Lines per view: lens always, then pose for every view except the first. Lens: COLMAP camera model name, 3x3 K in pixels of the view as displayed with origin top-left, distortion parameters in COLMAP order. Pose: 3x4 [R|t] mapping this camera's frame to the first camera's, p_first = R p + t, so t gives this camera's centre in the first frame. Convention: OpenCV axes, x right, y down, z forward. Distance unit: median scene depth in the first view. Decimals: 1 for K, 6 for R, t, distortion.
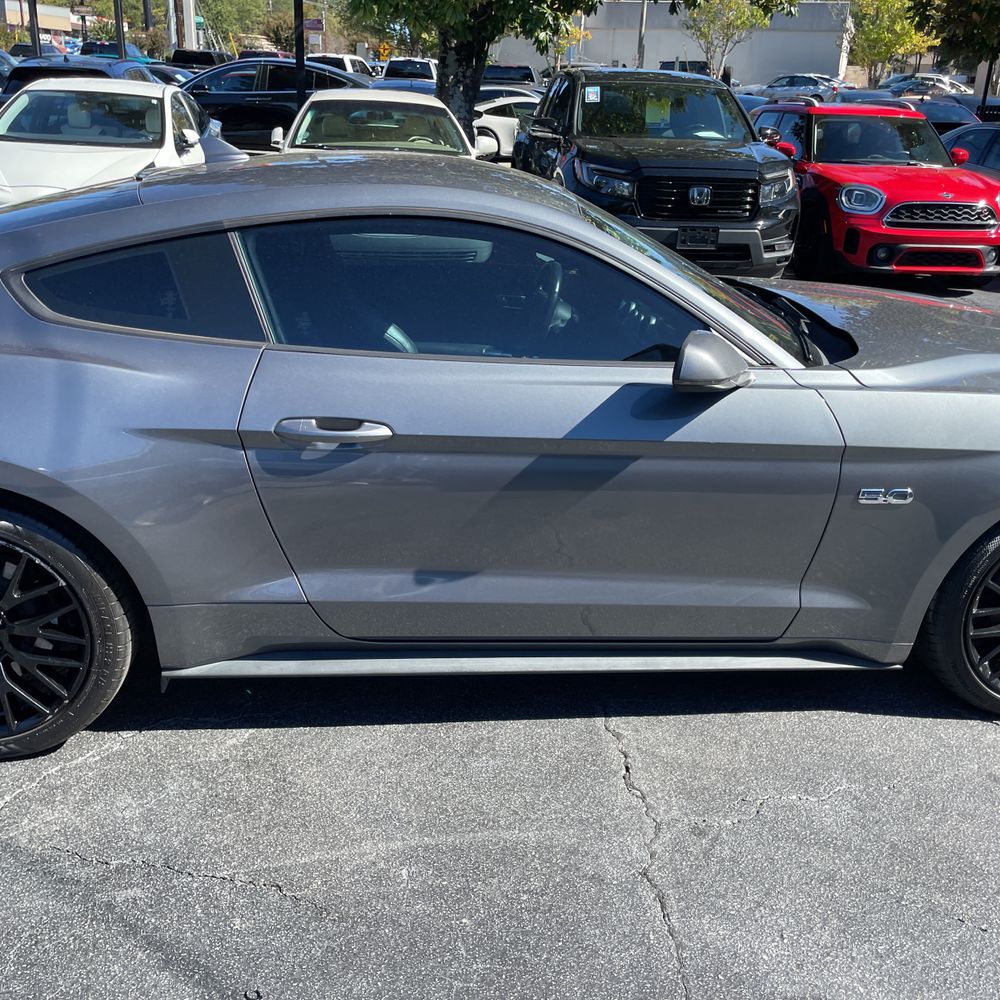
lens RADIAL K [[1013.2, 0, 508.7], [0, 1013.2, 505.0], [0, 0, 1]] dist [0.101826, -0.149536]
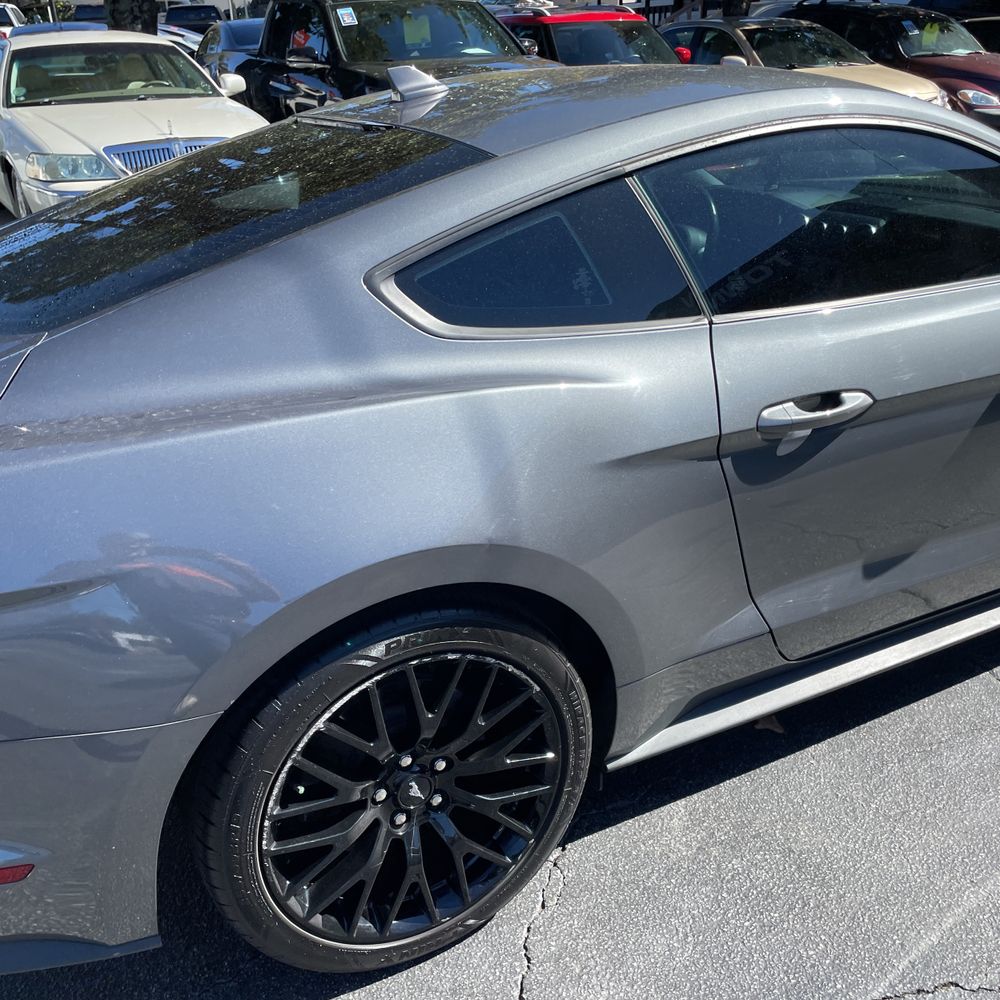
lens RADIAL K [[1002.2, 0, 500.0], [0, 1002.2, 500.0], [0, 0, 1]] dist [0.117239, -0.171929]
pose [[0.926939, -0.218531, 0.305005, -0.183175], [0.201170, 0.975627, 0.087647, -0.034809], [-0.316725, -0.019885, 0.948309, 0.093746]]
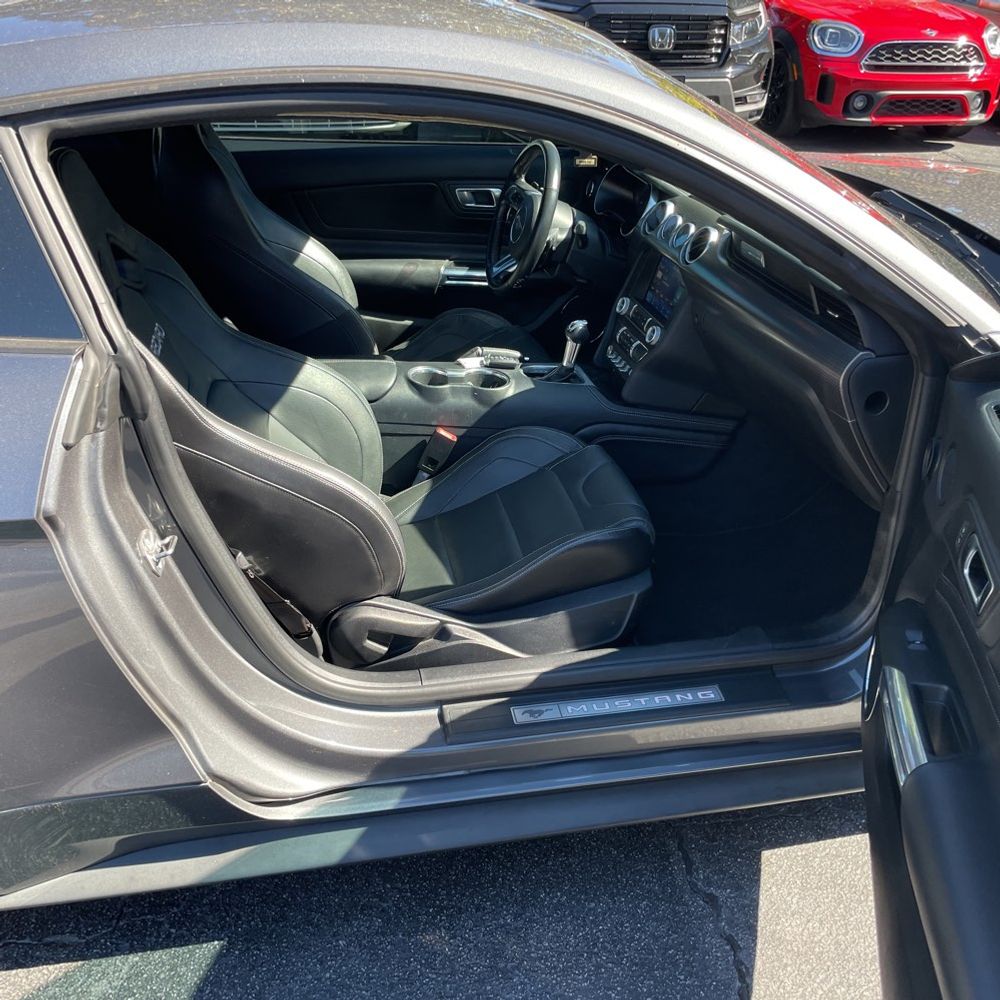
lens RADIAL K [[1005.7, 0, 525.0], [0, 1005.7, 487.4], [0, 0, 1]] dist [0.103873, -0.136563]
pose [[0.994844, -0.056660, 0.084109, -0.017030], [0.046326, 0.991681, 0.120094, -0.039402], [-0.090214, -0.115578, 0.989193, 0.129376]]
